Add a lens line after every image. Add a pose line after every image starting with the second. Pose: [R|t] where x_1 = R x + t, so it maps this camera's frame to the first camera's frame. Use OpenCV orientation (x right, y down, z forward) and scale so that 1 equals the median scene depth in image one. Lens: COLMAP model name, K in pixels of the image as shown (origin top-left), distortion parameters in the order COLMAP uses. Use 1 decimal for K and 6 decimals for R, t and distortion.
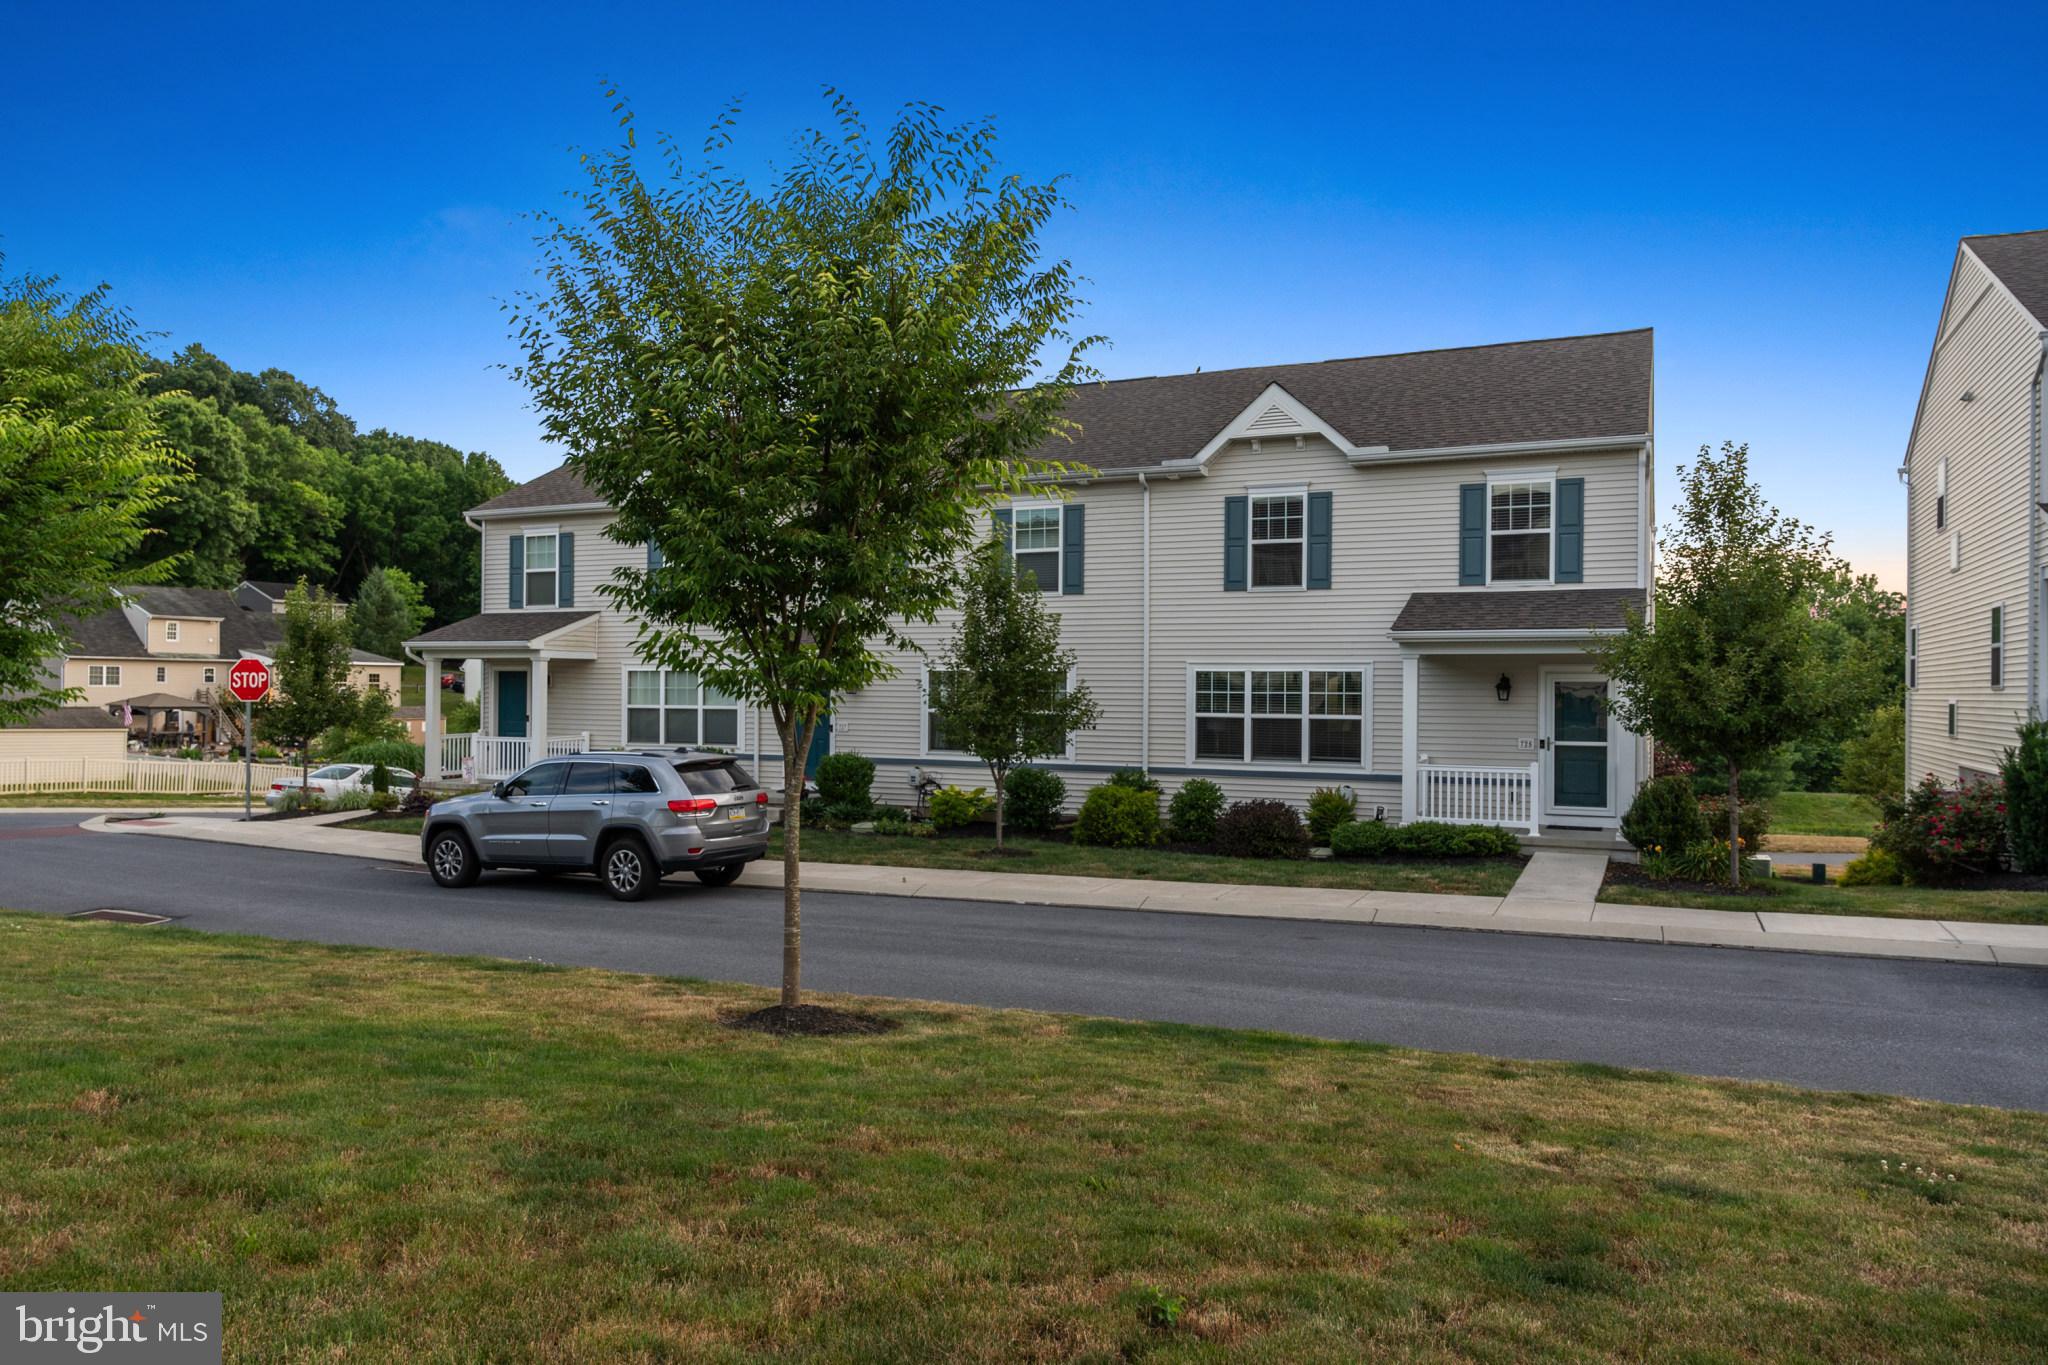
lens RADIAL K [[1442.1, 0, 1024.0], [0, 1442.1, 682.5], [0, 0, 1]] dist [0.010669, 0.000754]
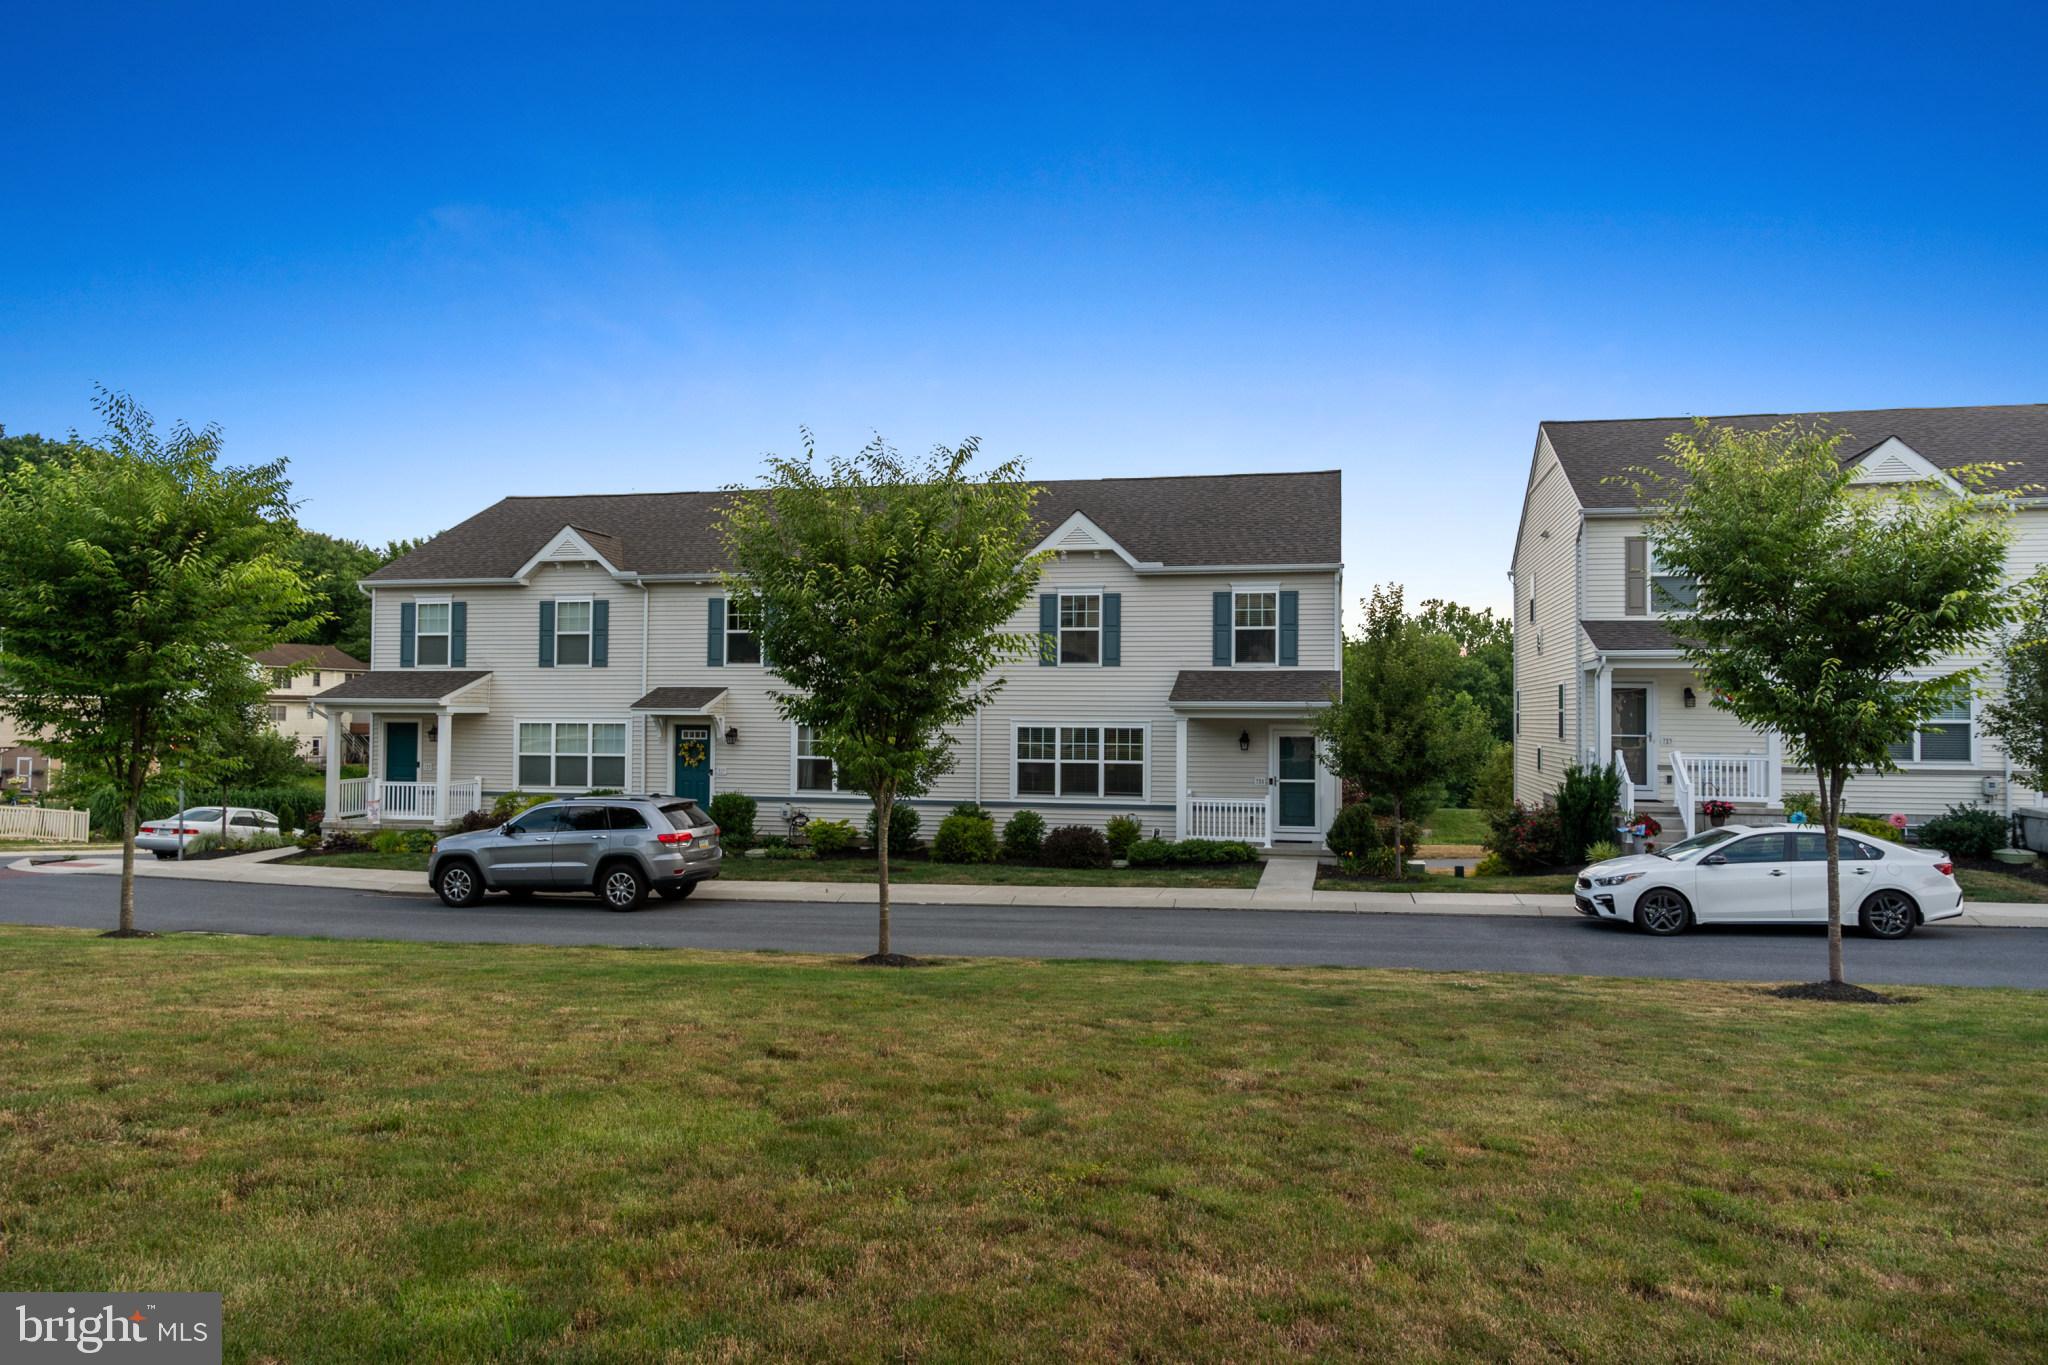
lens RADIAL K [[1500.7, 0, 1054.4], [0, 1500.7, 644.6], [0, 0, 1]] dist [0.003084, 0.002057]
pose [[0.973743, 0.009149, 0.227465, -0.172143], [-0.000521, 0.999279, -0.037960, -0.033622], [-0.227648, 0.036845, 0.973046, -0.359178]]
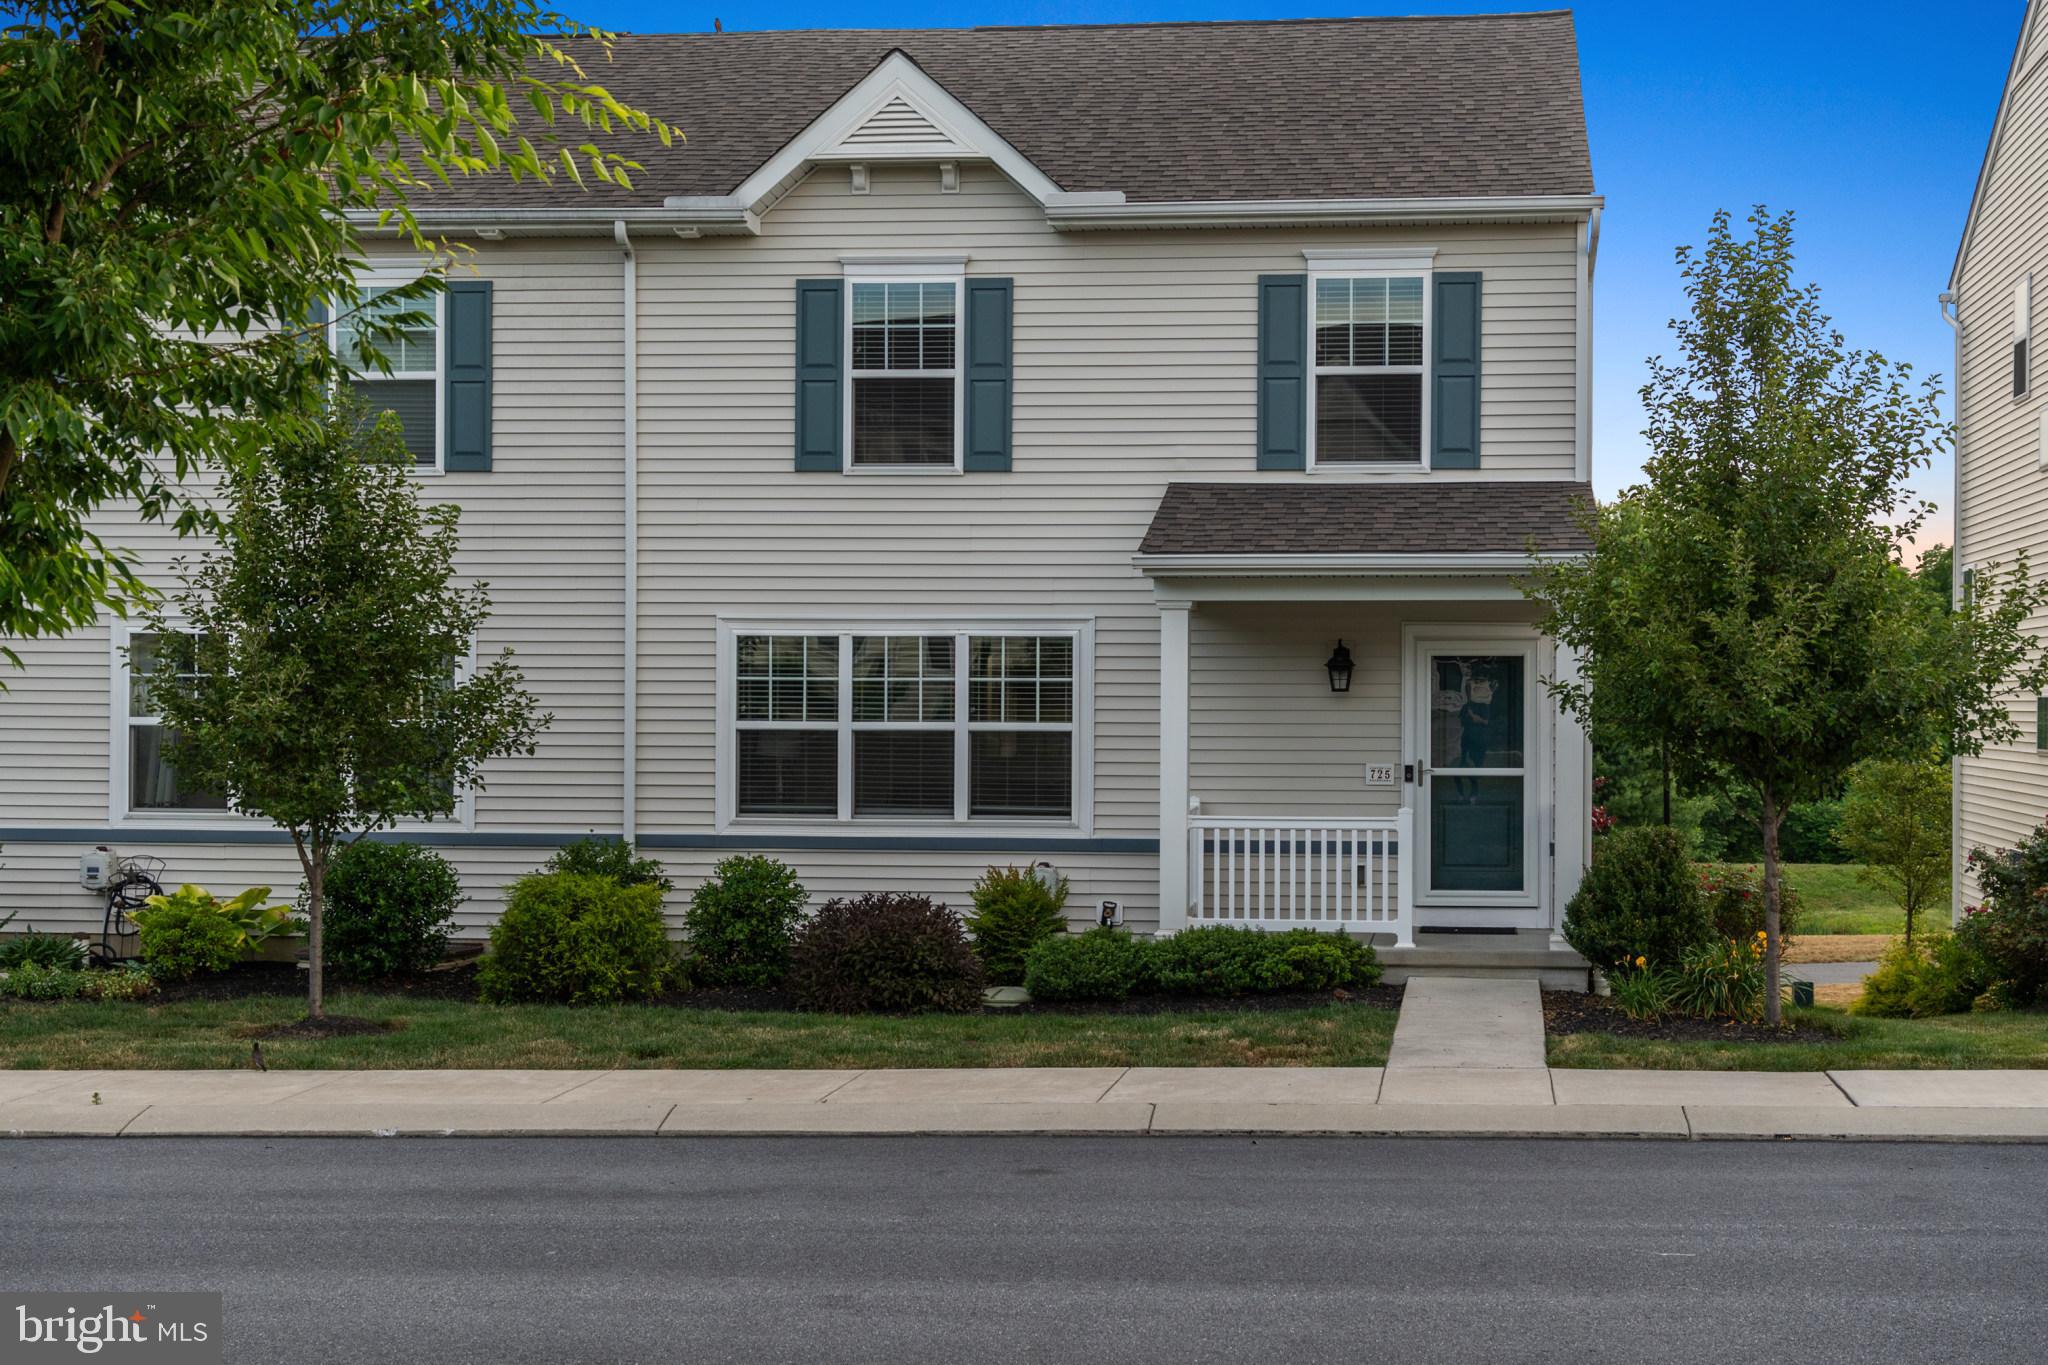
lens RADIAL K [[2735.0, 0, 1277.1], [0, 2735.0, 690.8], [0, 0, 1]] dist [0.025152, 0.056839]
pose [[0.939283, -0.002456, 0.343135, -0.028982], [0.001617, 0.999995, 0.002730, 0.009490], [-0.343140, -0.002010, 0.939282, 0.077496]]
